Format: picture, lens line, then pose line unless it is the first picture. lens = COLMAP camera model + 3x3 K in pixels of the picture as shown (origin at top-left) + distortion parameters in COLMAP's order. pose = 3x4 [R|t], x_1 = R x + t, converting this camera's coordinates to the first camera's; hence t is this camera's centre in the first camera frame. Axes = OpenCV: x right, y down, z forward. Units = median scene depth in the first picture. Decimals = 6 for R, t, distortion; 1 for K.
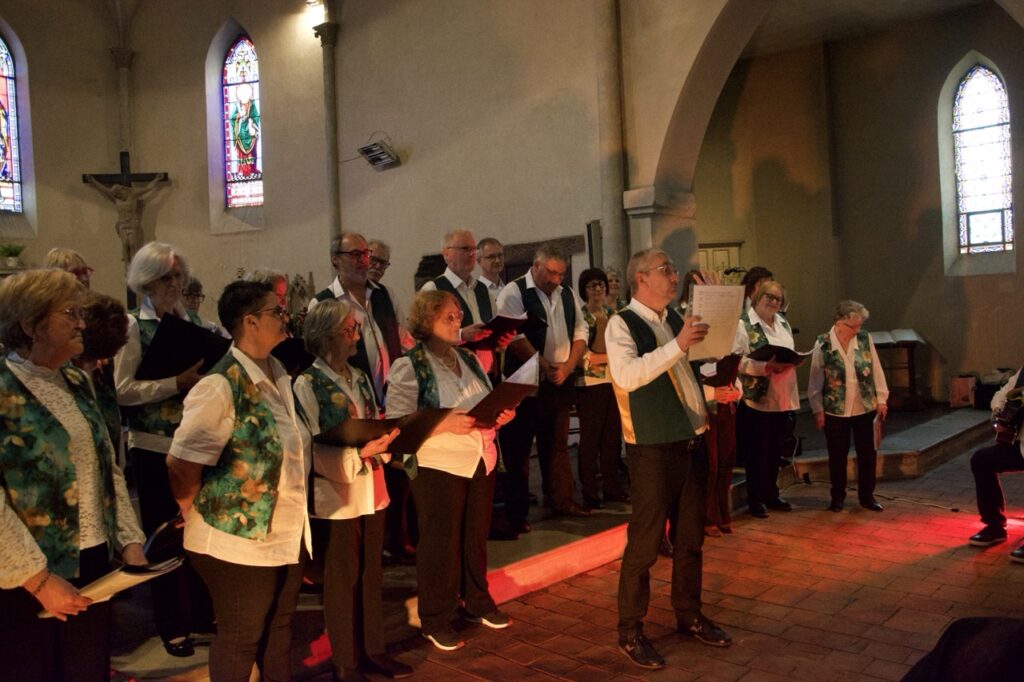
lens RADIAL K [[849.5, 0, 512.0], [0, 849.5, 341.0], [0, 0, 1]] dist [-0.148522, 0.148623]
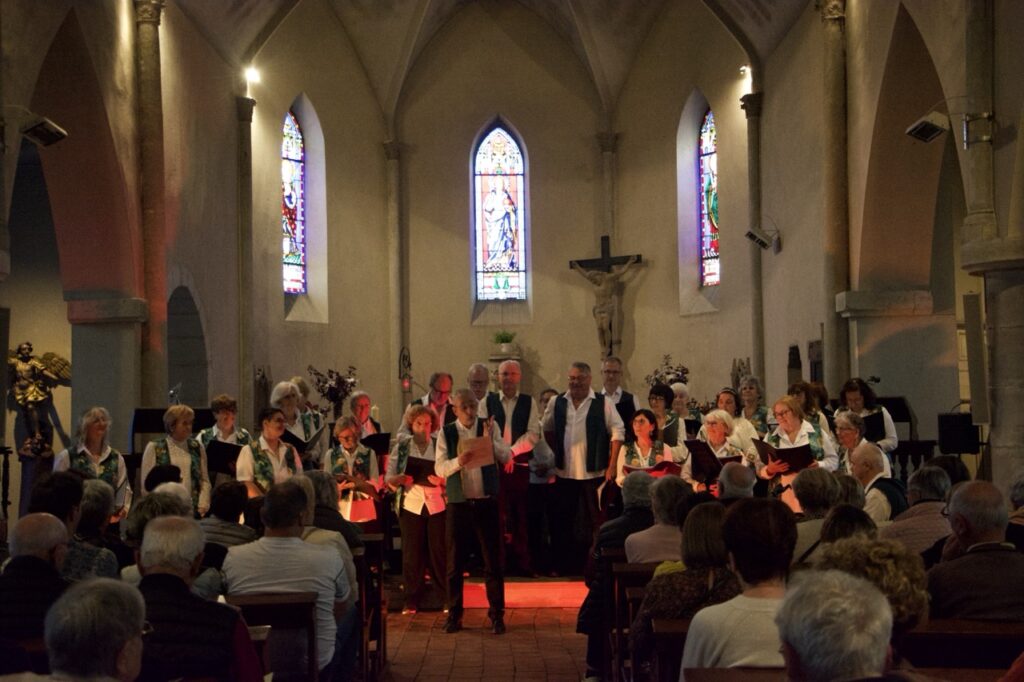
lens RADIAL K [[1595.0, 0, 491.9], [0, 1595.0, 307.7], [0, 0, 1]] dist [0.324936, 0.062970]
pose [[0.666008, -0.018921, -0.745705, 1.004727], [-0.031696, 0.998058, -0.053633, -0.035967], [0.745271, 0.059356, 0.664114, -0.447248]]
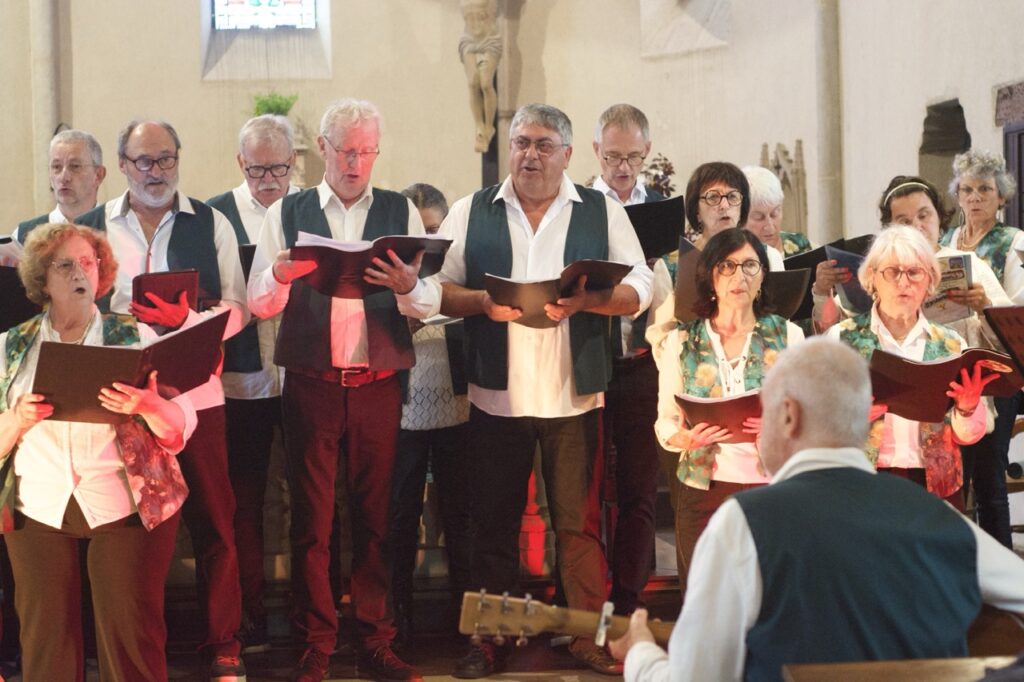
lens RADIAL K [[2273.9, 0, 512.0], [0, 2273.9, 341.0], [0, 0, 1]] dist [-0.040018, -0.385189]
pose [[0.758064, 0.045537, -0.650589, 0.474242], [-0.031242, 0.998950, 0.033517, -0.012952], [0.651432, -0.005083, 0.758690, -0.003826]]
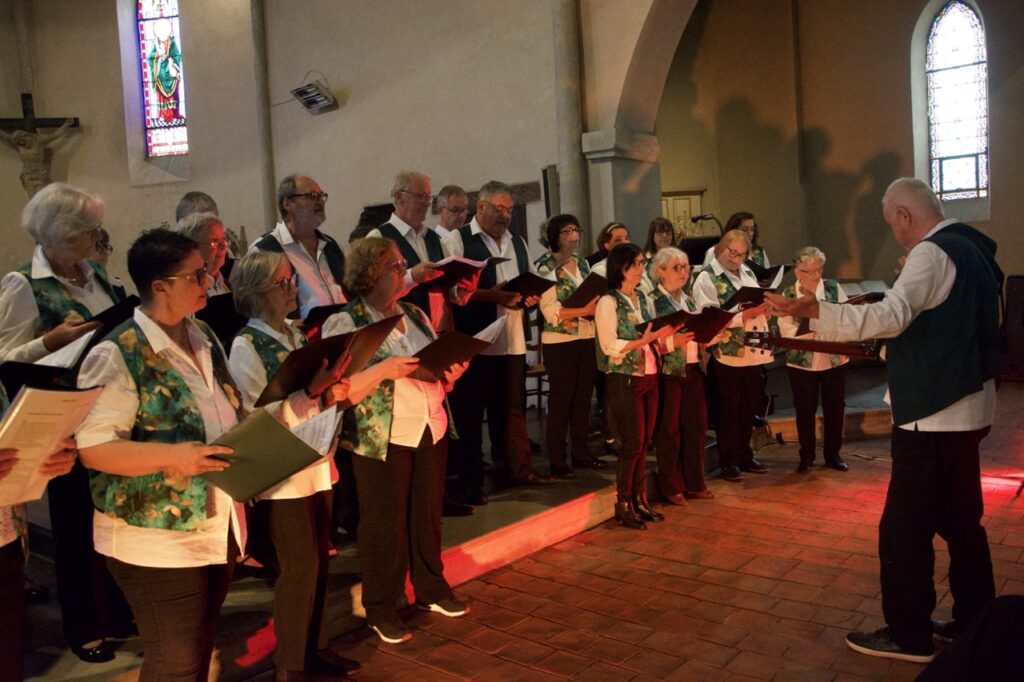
lens RADIAL K [[881.5, 0, 512.0], [0, 881.5, 341.0], [0, 0, 1]] dist [-0.139089, 0.170676]
pose [[0.997974, -0.015751, 0.061639, -0.005558], [0.012861, 0.998812, 0.047008, 0.002913], [-0.062306, -0.046120, 0.996991, 0.029384]]
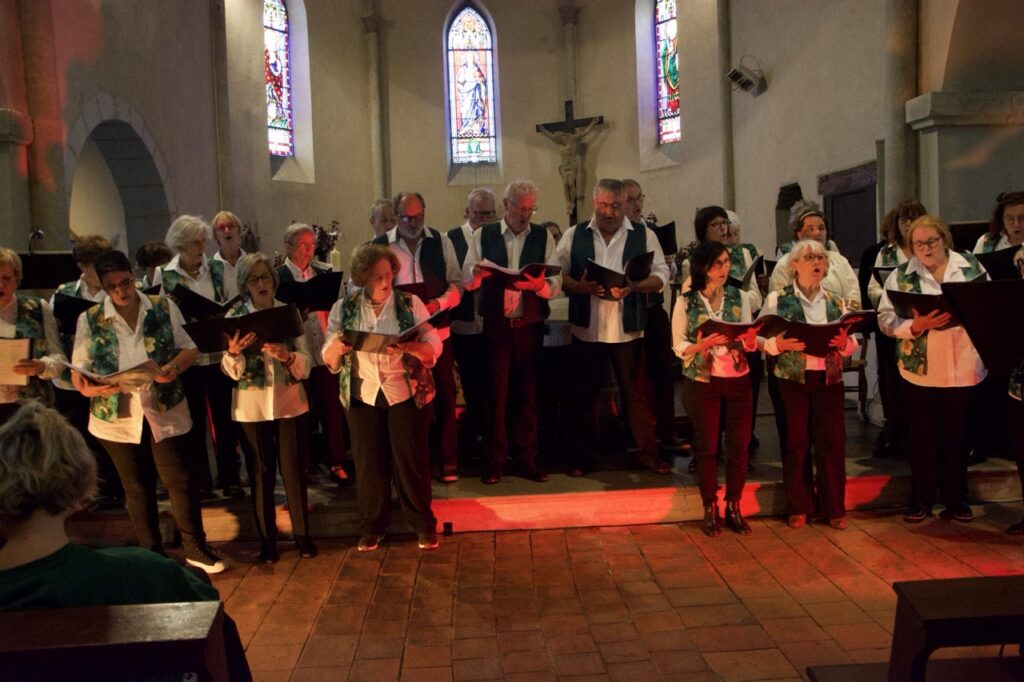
lens RADIAL K [[881.5, 0, 512.0], [0, 881.5, 341.0], [0, 0, 1]] dist [-0.139089, 0.170676]
pose [[0.713255, 0.071939, -0.697203, 0.351808], [-0.012984, 0.995904, 0.089476, -0.013906], [0.700784, -0.054767, 0.711268, 0.109257]]
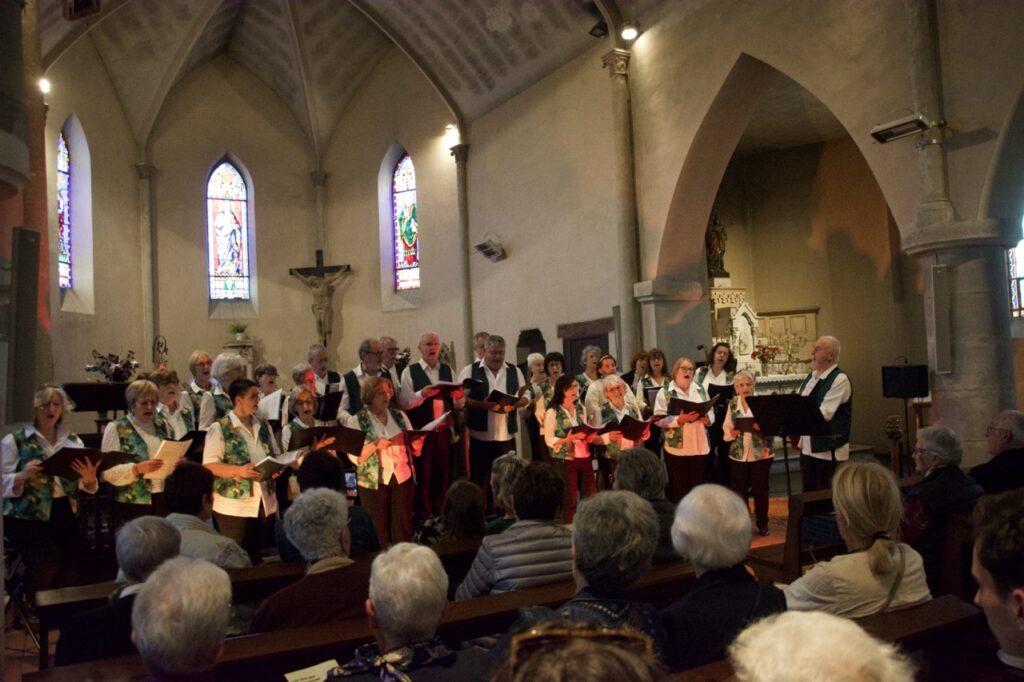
lens RADIAL K [[898.2, 0, 523.1], [0, 898.2, 342.7], [0, 0, 1]] dist [-0.148698, 0.180754]
pose [[0.951129, -0.011615, -0.308575, 0.303480], [-0.004032, 0.998740, -0.050021, -0.015102], [0.308767, 0.048820, 0.949884, -0.261227]]
